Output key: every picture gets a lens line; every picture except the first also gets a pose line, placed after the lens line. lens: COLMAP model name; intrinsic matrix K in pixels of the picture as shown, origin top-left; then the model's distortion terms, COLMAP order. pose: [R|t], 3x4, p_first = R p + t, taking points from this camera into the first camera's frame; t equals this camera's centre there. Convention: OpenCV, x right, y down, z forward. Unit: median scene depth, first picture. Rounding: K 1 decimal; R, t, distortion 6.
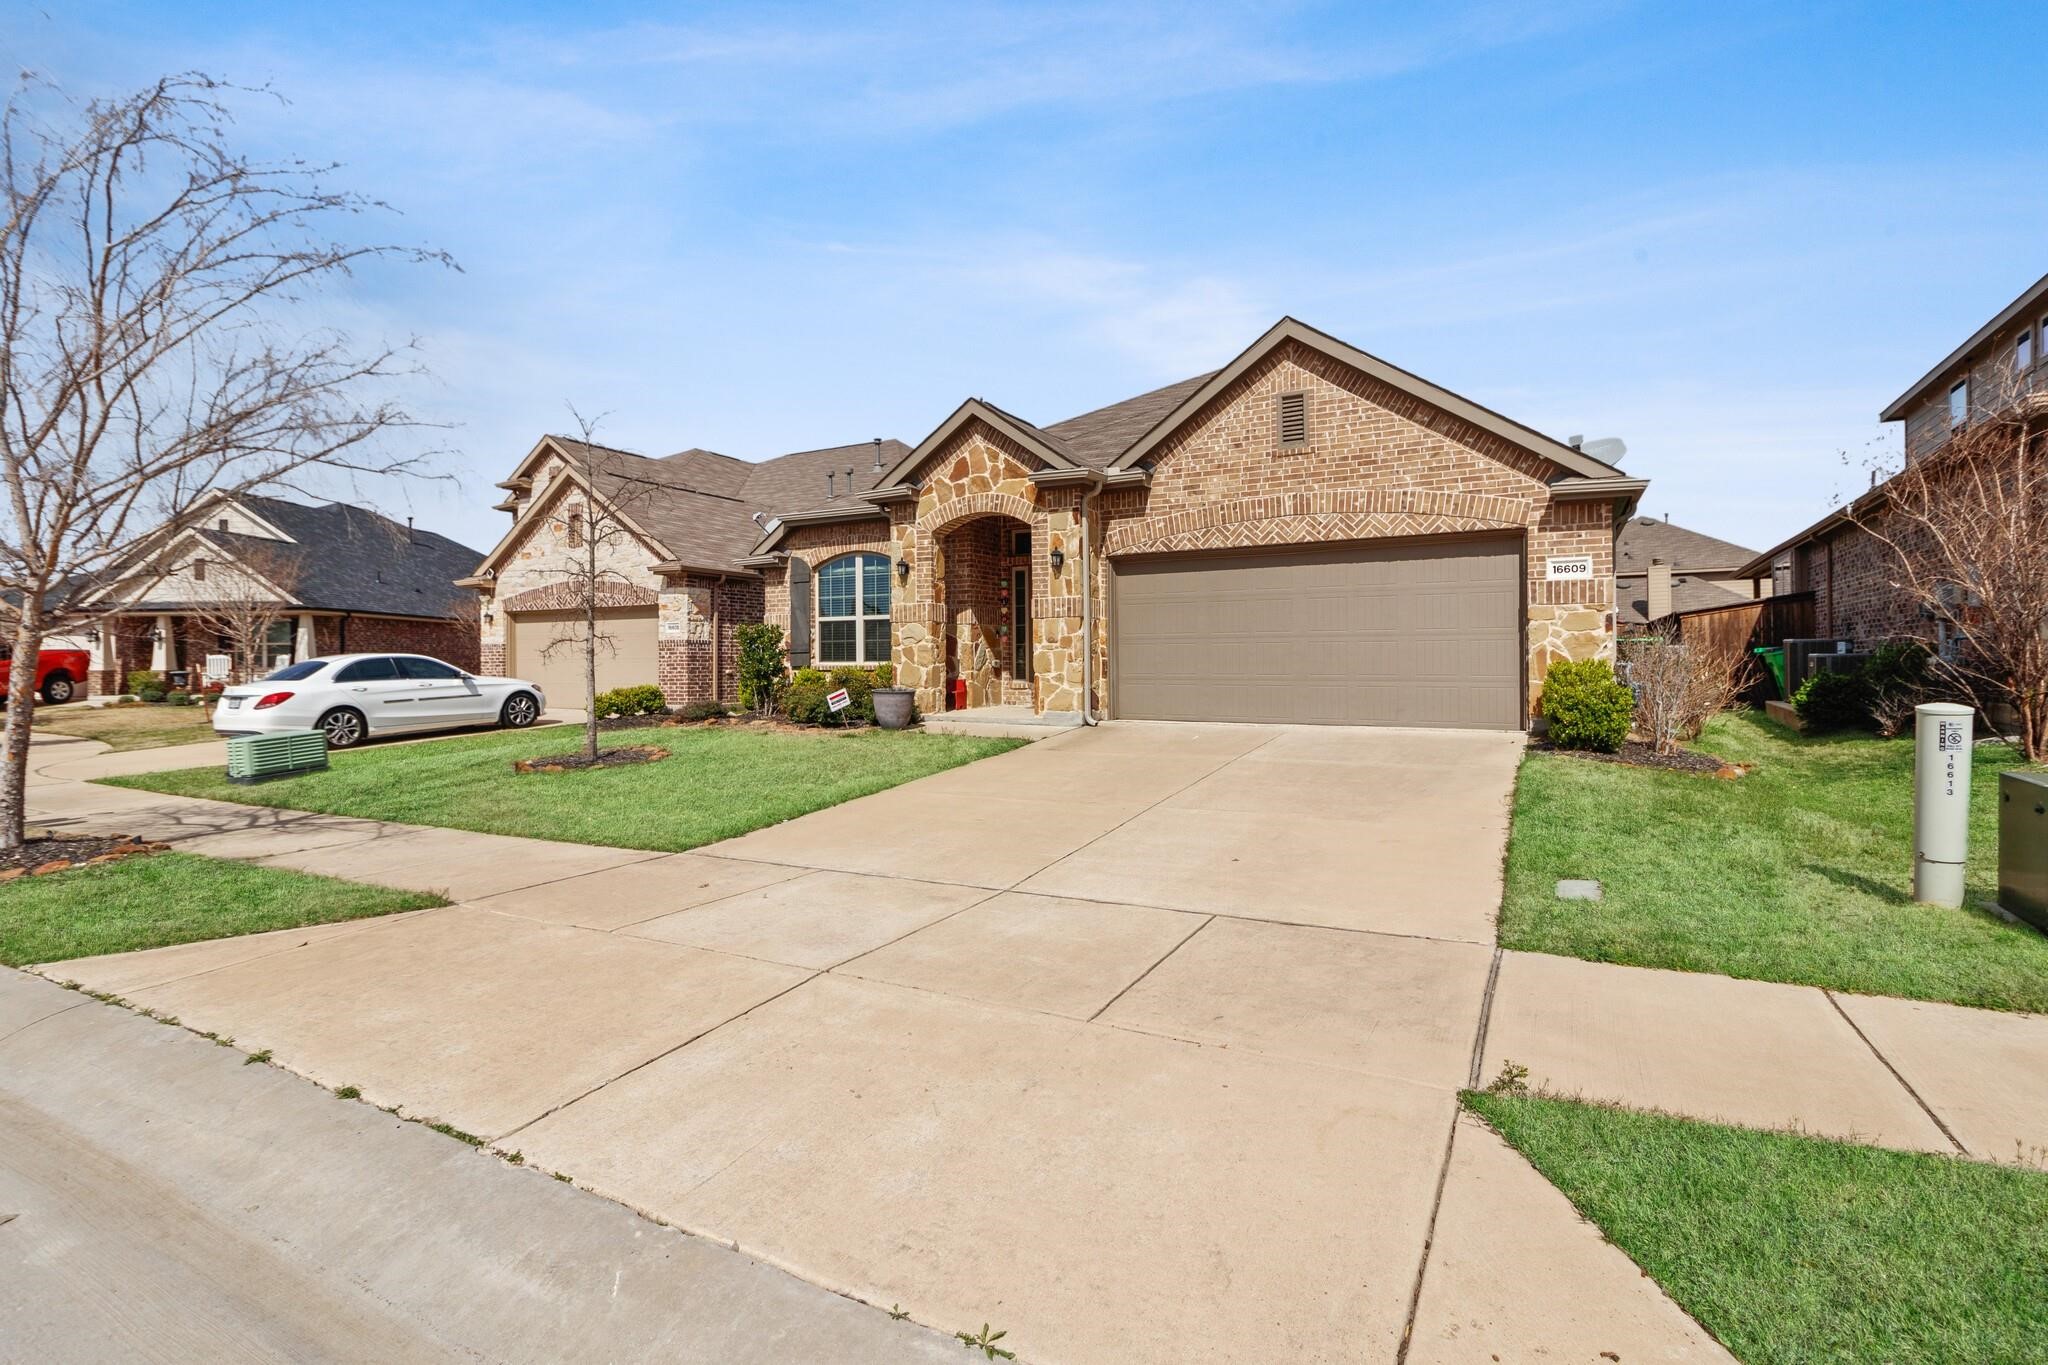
lens RADIAL K [[965.9, 0, 1005.9], [0, 965.9, 677.1], [0, 0, 1]] dist [0.001112, 0.001806]
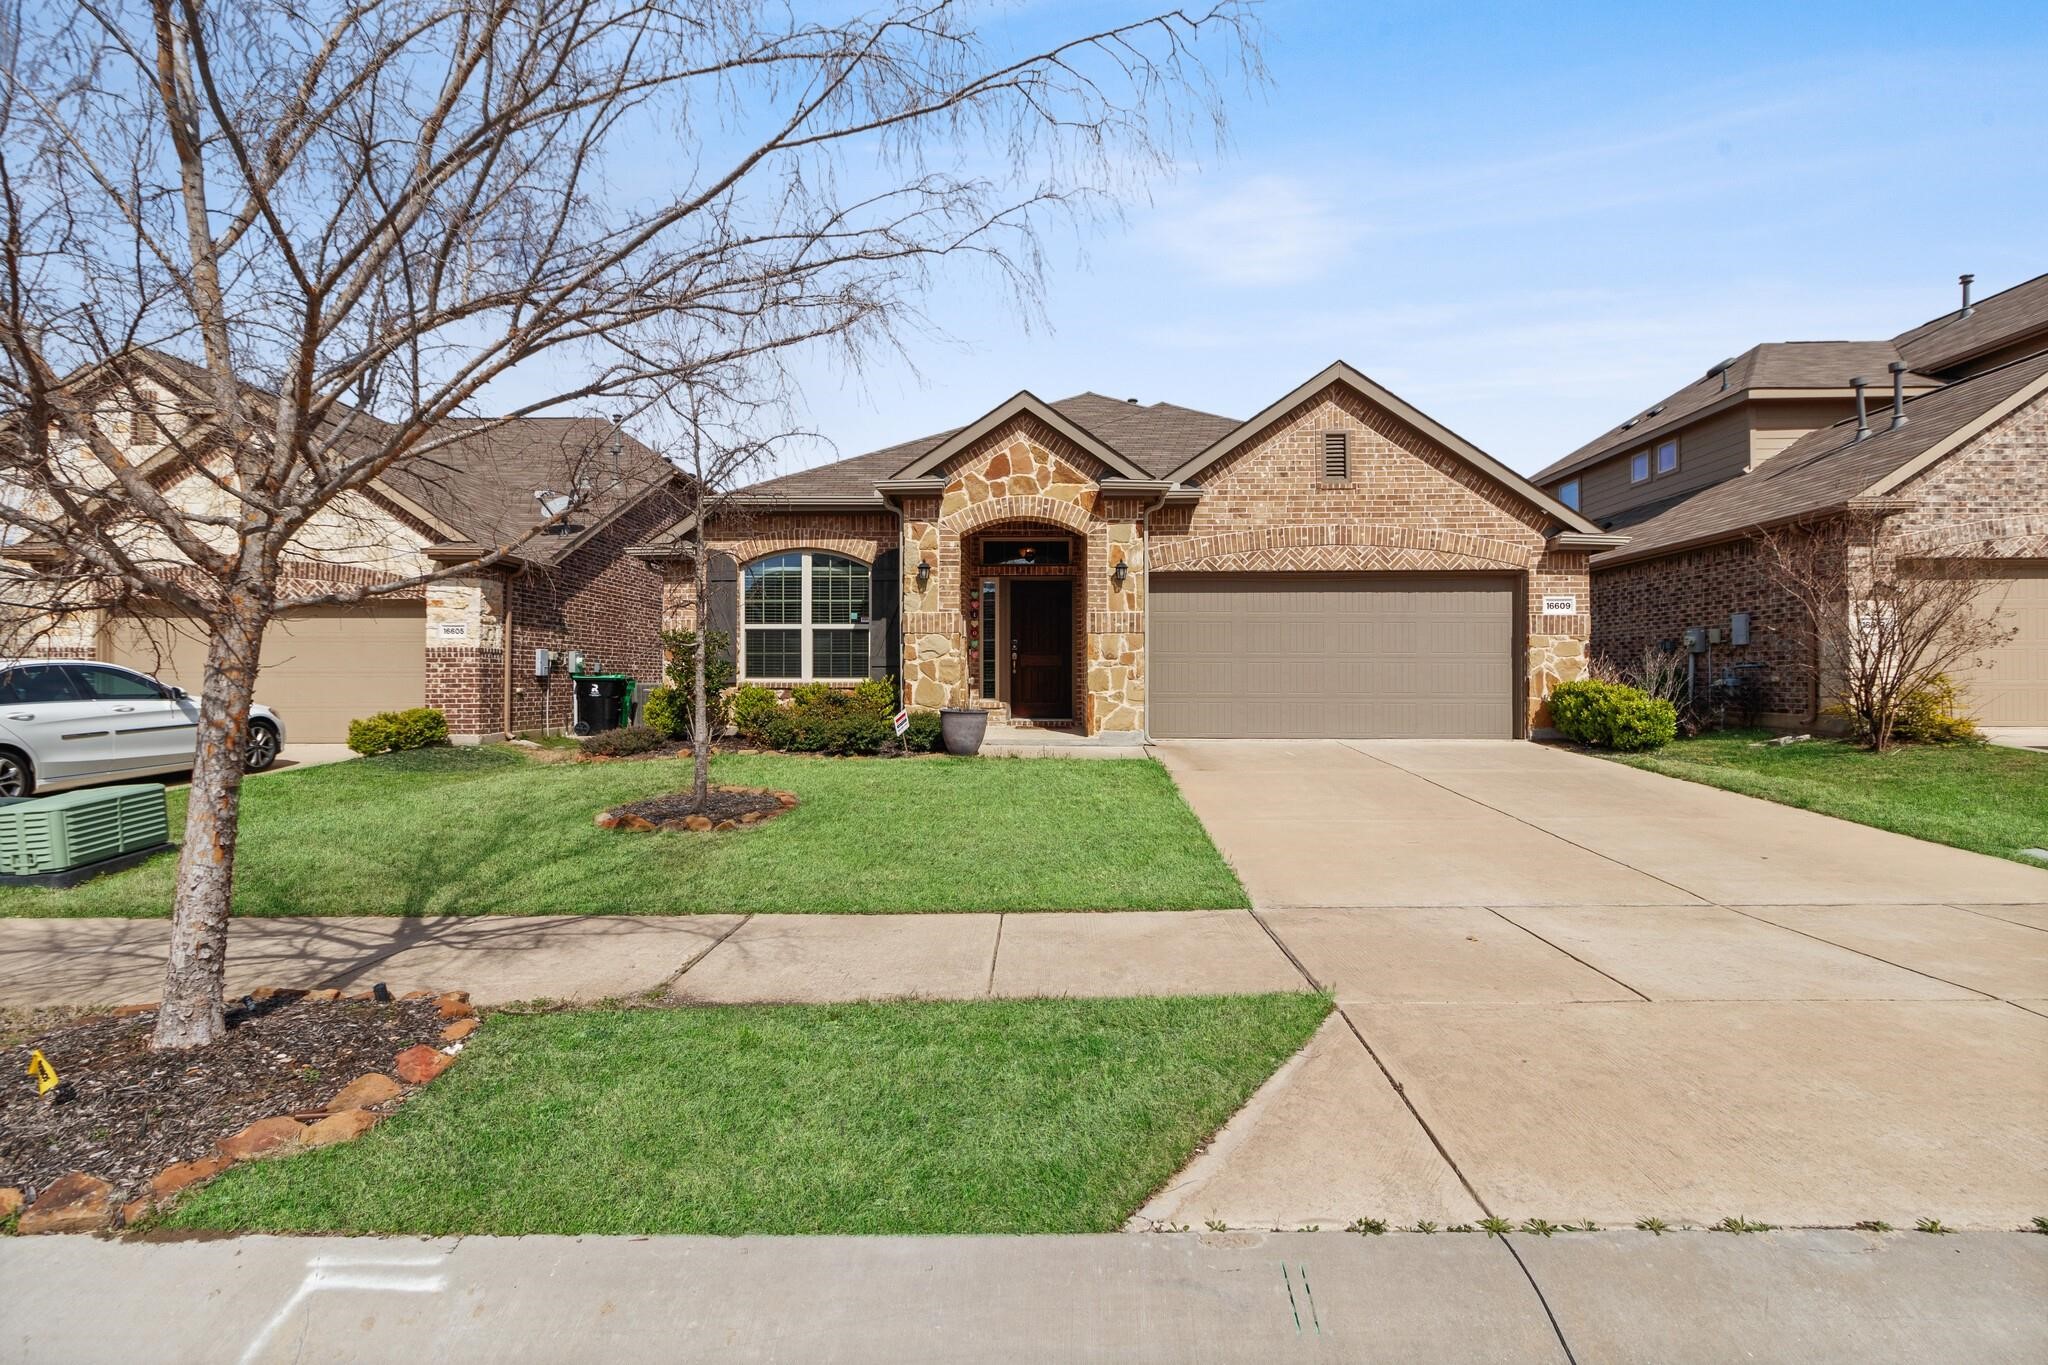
lens RADIAL K [[965.9, 0, 1020.4], [0, 965.9, 687.1], [0, 0, 1]] dist [0.001112, 0.001806]
pose [[0.879046, 0.003421, 0.476725, -0.483441], [0.002273, 0.999933, -0.011367, 0.002639], [-0.476731, 0.011076, 0.878979, 0.203003]]
